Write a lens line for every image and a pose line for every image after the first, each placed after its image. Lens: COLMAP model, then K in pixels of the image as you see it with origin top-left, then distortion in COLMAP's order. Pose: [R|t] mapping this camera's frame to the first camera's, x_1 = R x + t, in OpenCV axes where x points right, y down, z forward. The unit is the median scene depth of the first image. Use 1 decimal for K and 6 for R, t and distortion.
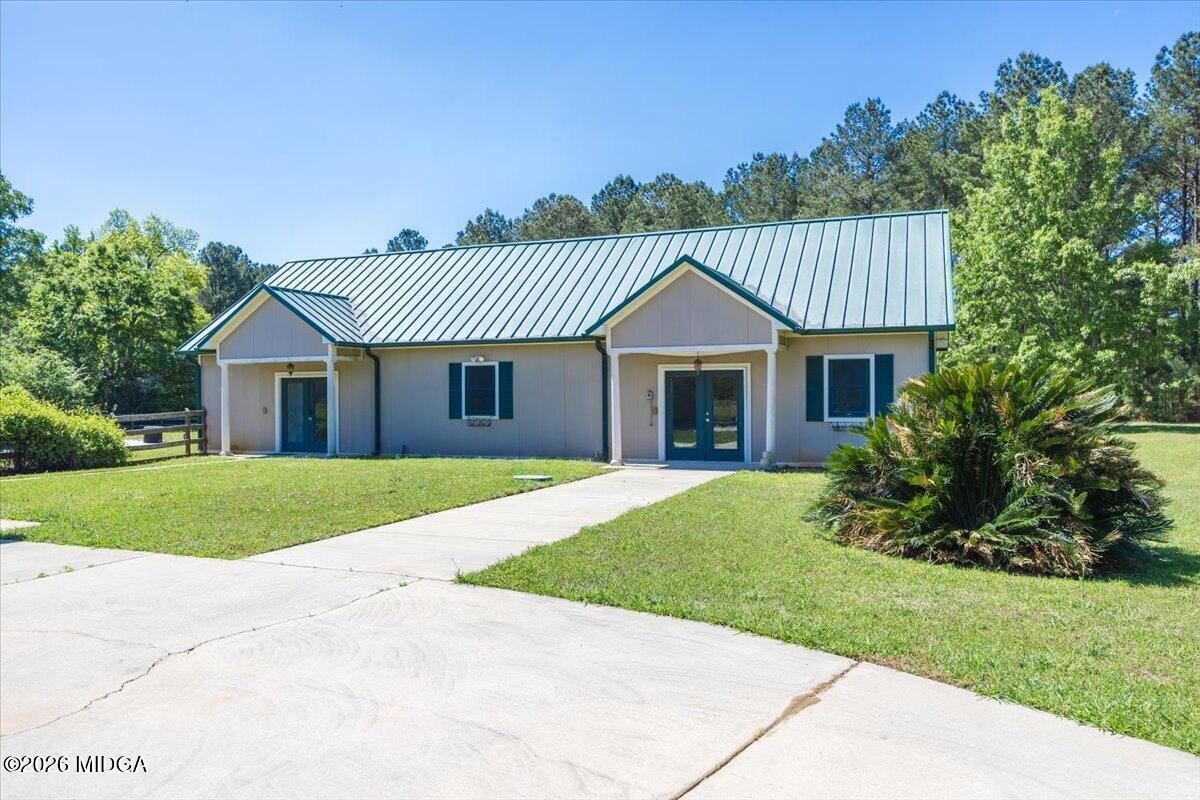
lens RADIAL K [[870.3, 0, 594.1], [0, 870.3, 405.4], [0, 0, 1]] dist [0.003151, -0.004038]
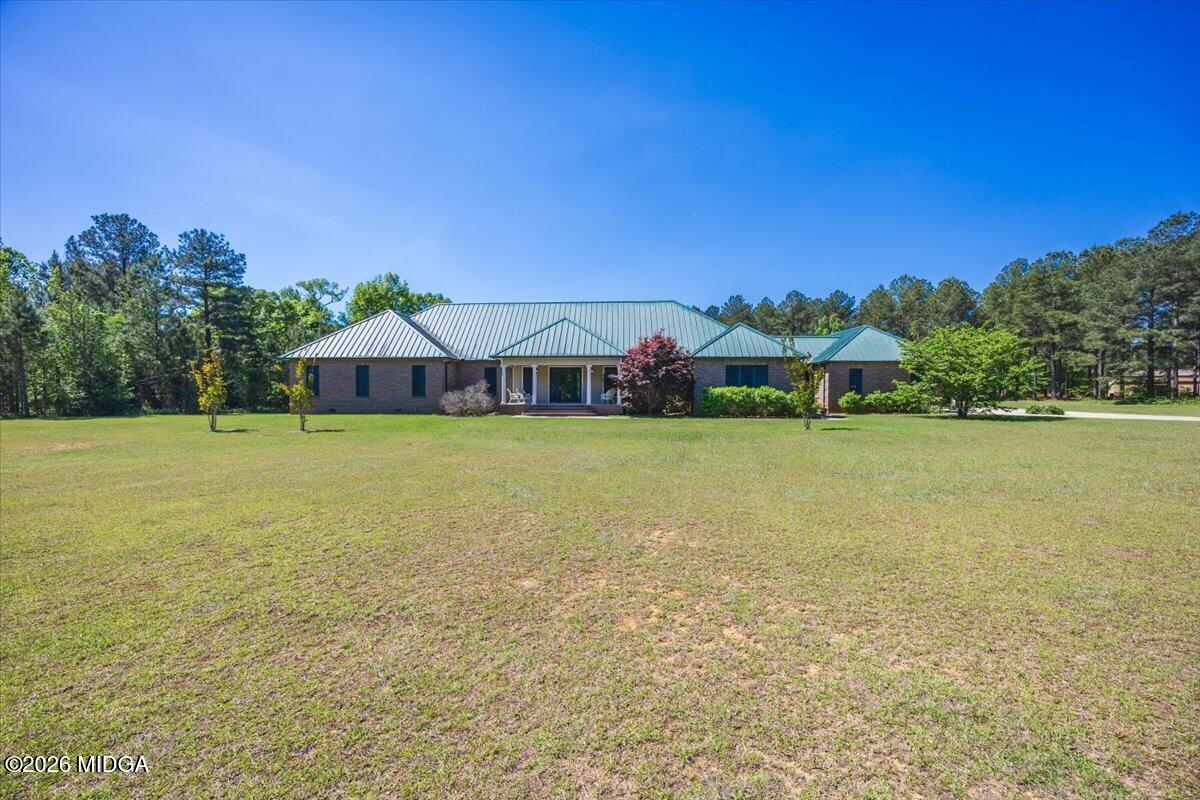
lens RADIAL K [[451.5, 0, 603.4], [0, 451.5, 408.5], [0, 0, 1]] dist [-0.000772, 0.000230]
pose [[0.947327, -0.004149, 0.320241, -1.095097], [-0.002999, 0.999757, 0.021823, 0.020008], [-0.320253, -0.021634, 0.947085, -0.602040]]
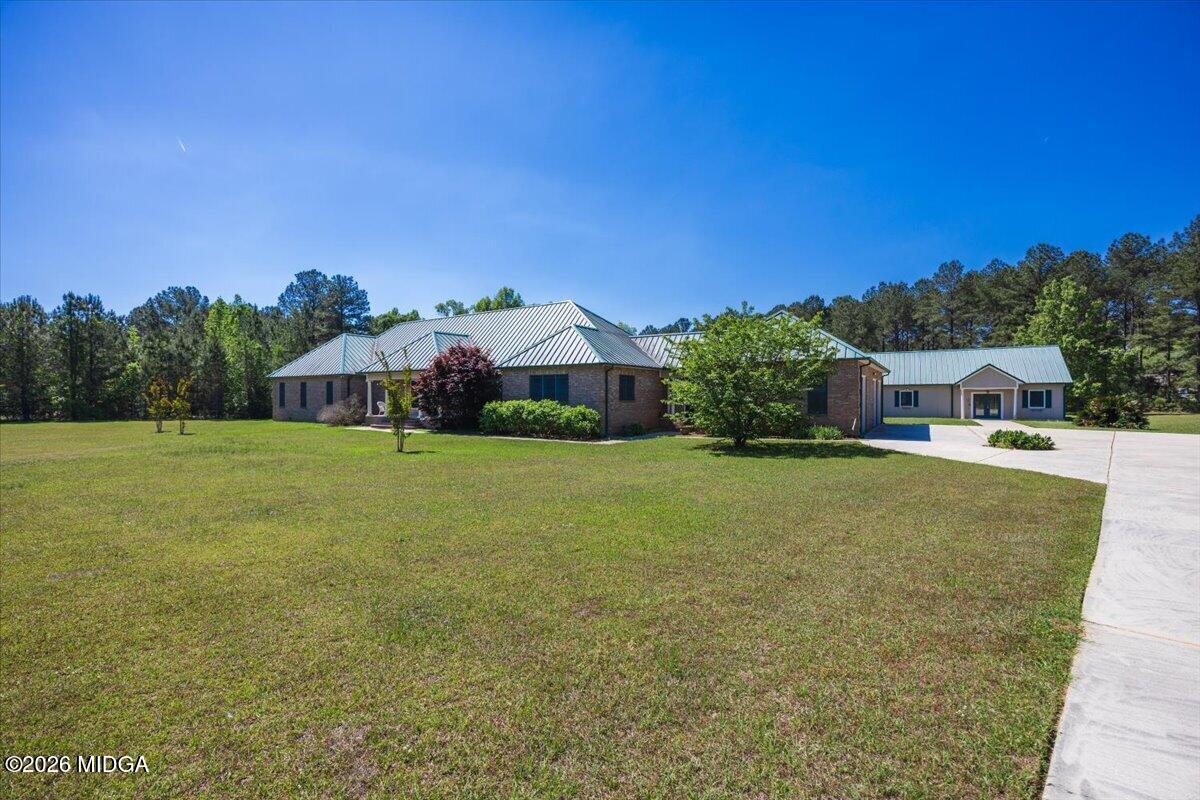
lens RADIAL K [[516.3, 0, 601.8], [0, 516.3, 391.7], [0, 0, 1]] dist [-0.006120, 0.000489]
pose [[0.982626, 0.003710, -0.185559, -0.504418], [-0.007970, 0.999721, -0.022220, 0.005592], [0.185425, 0.023313, 0.982382, -0.672379]]
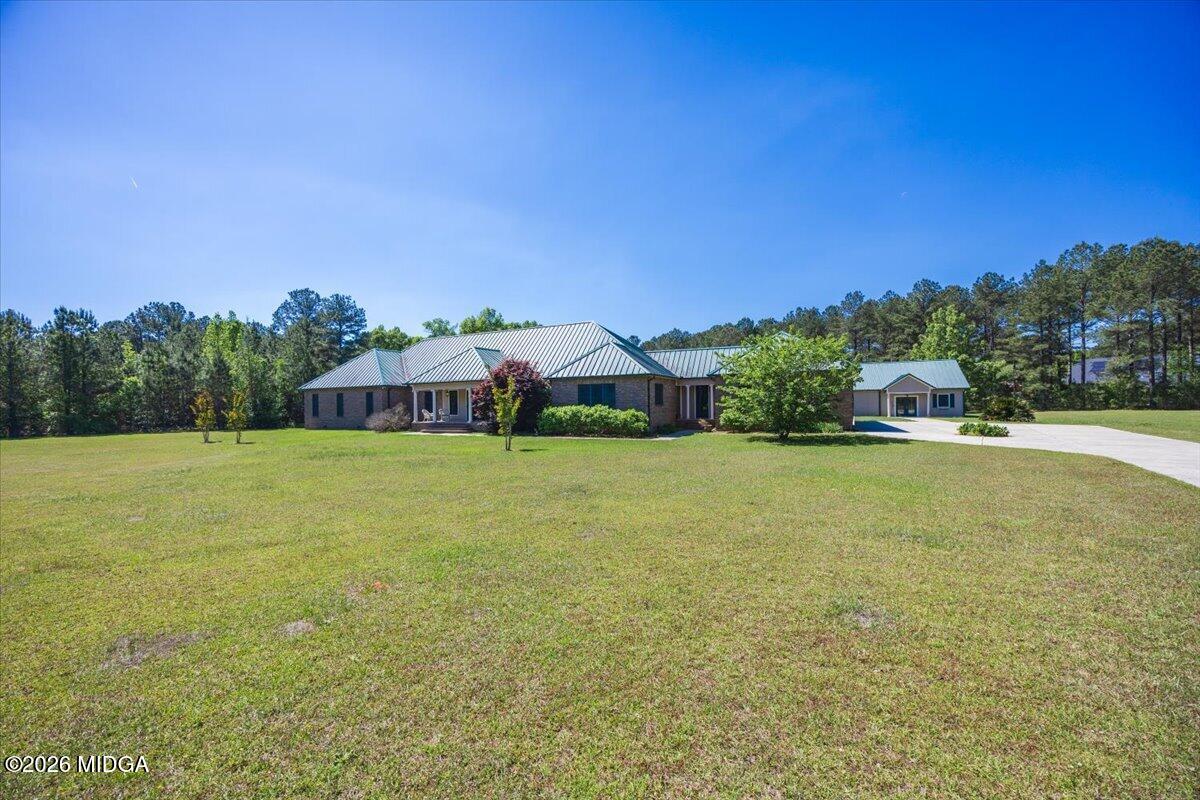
lens RADIAL K [[451.5, 0, 604.0], [0, 451.5, 405.3], [0, 0, 1]] dist [-0.000772, 0.000230]
pose [[0.998176, -0.007588, -0.059892, -0.639002], [0.006908, 0.999909, -0.011553, 0.009880], [0.059974, 0.011119, 0.998138, -0.713327]]
